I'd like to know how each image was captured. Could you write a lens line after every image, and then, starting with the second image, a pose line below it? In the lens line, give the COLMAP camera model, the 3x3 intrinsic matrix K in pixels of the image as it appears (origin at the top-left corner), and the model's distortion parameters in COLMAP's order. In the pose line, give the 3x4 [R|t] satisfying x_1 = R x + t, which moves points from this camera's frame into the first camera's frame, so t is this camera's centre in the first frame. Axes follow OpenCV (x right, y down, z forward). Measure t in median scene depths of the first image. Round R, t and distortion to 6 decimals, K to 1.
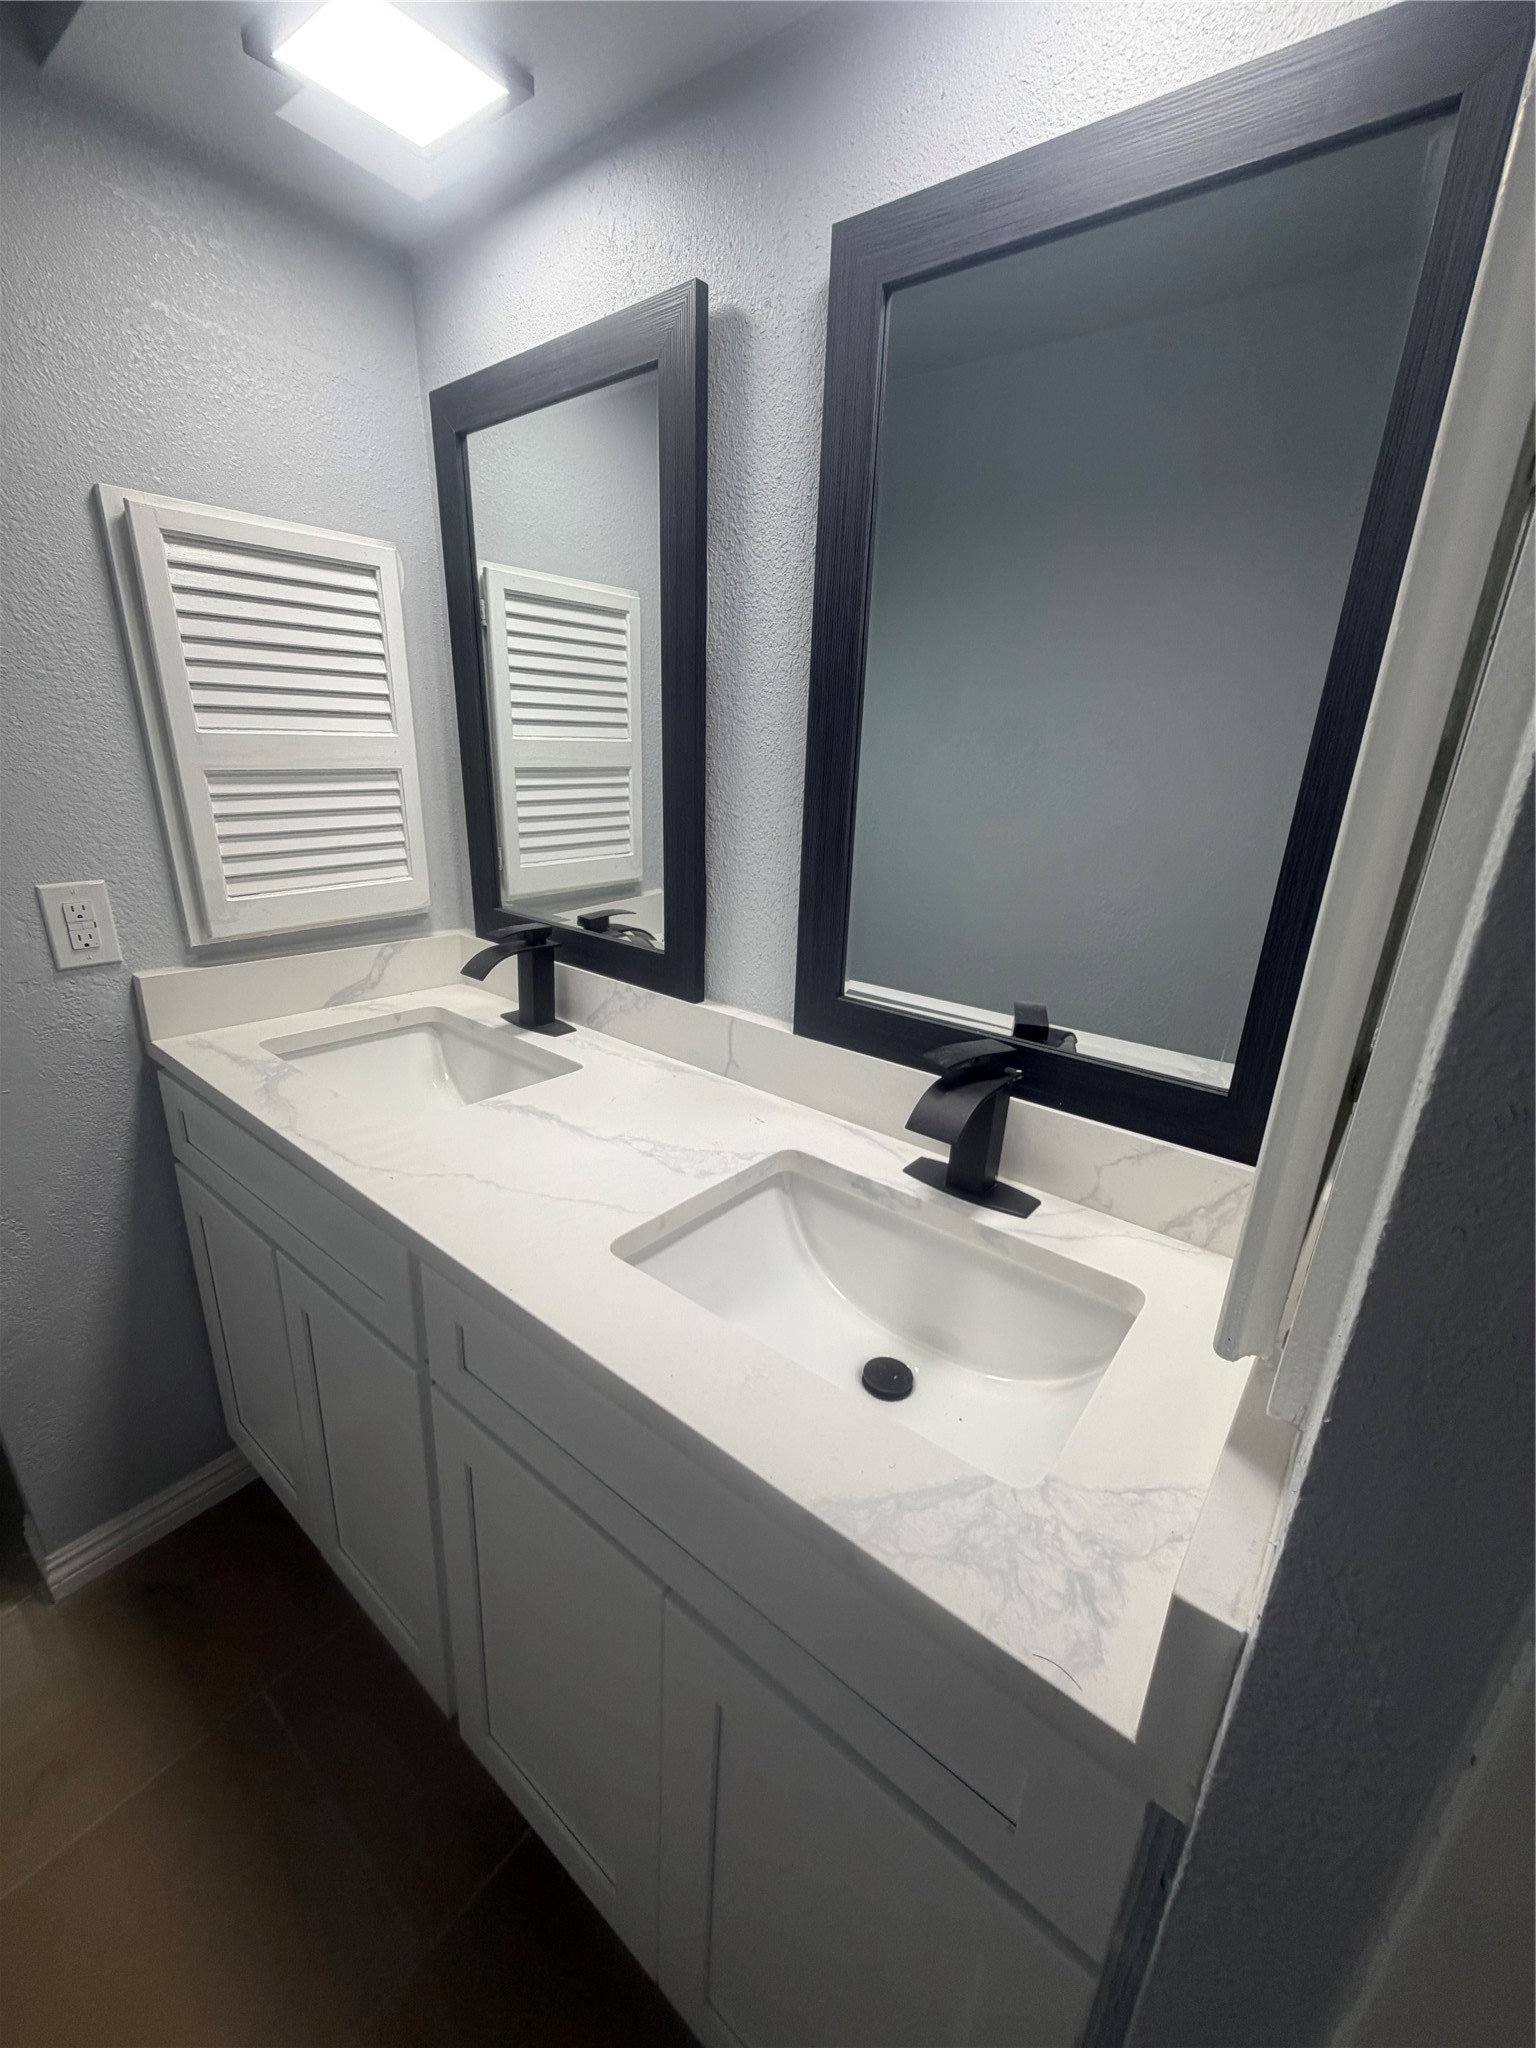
lens RADIAL K [[813.6, 0, 763.4], [0, 813.6, 1017.0], [0, 0, 1]] dist [-0.000961, 0.000129]
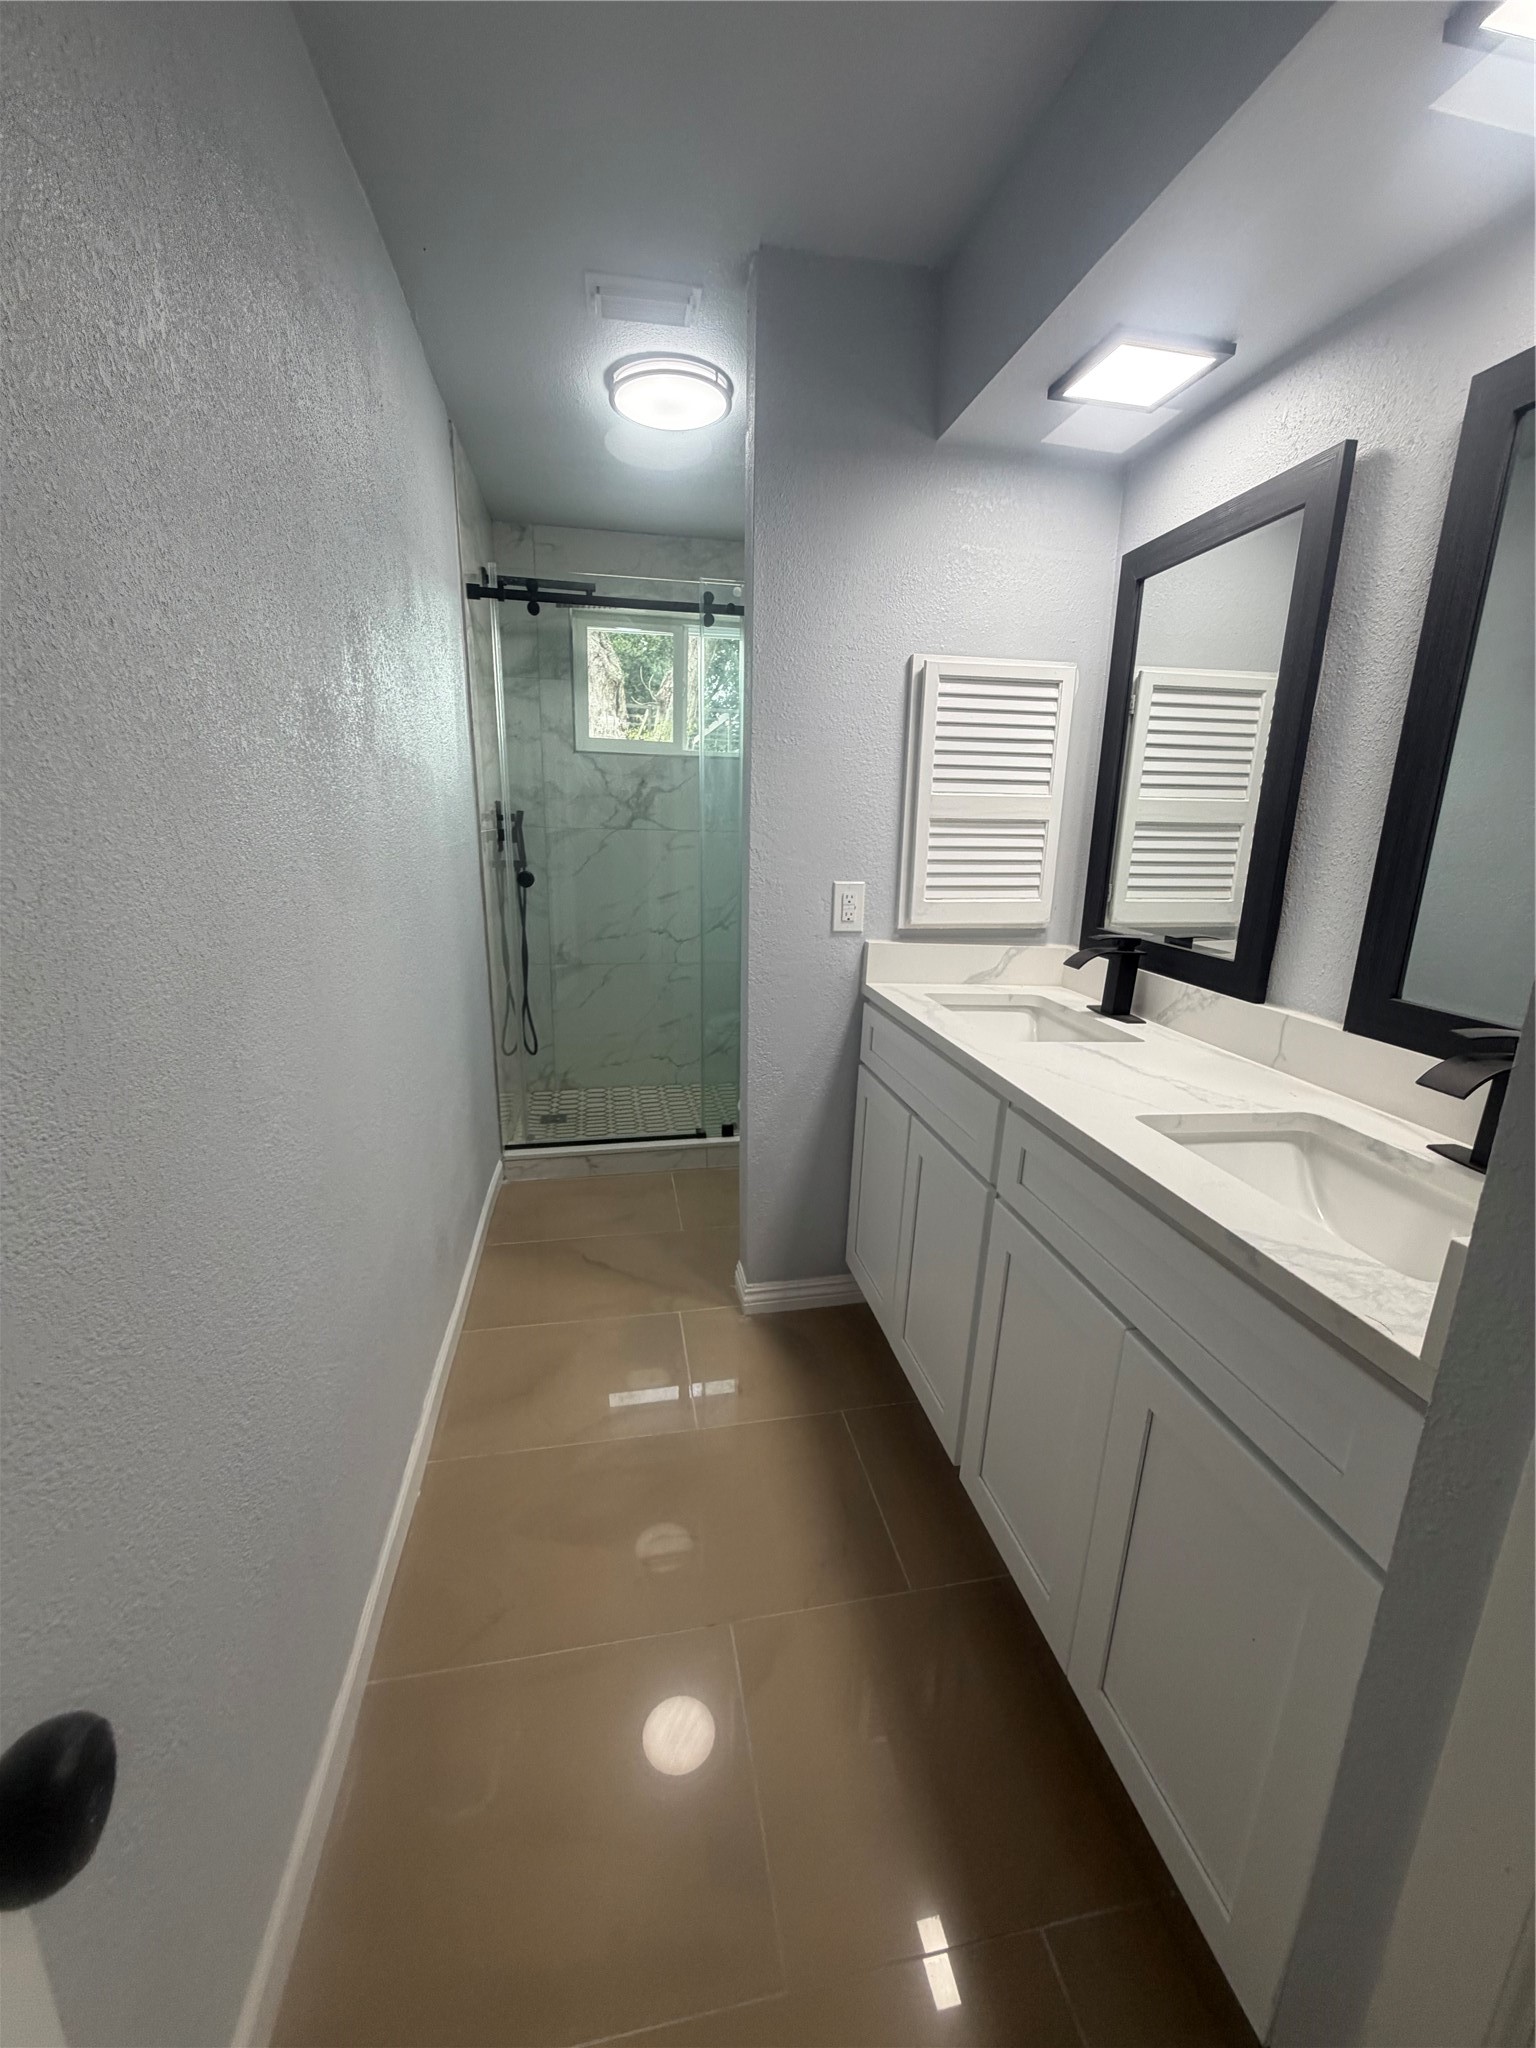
lens RADIAL K [[813.6, 0, 769.9], [0, 813.6, 1023.2], [0, 0, 1]] dist [-0.000961, 0.000129]
pose [[0.759346, 0.141955, -0.635013, 0.137266], [-0.205948, 0.978173, -0.027604, 0.191008], [0.617234, 0.151741, 0.772008, -0.348262]]
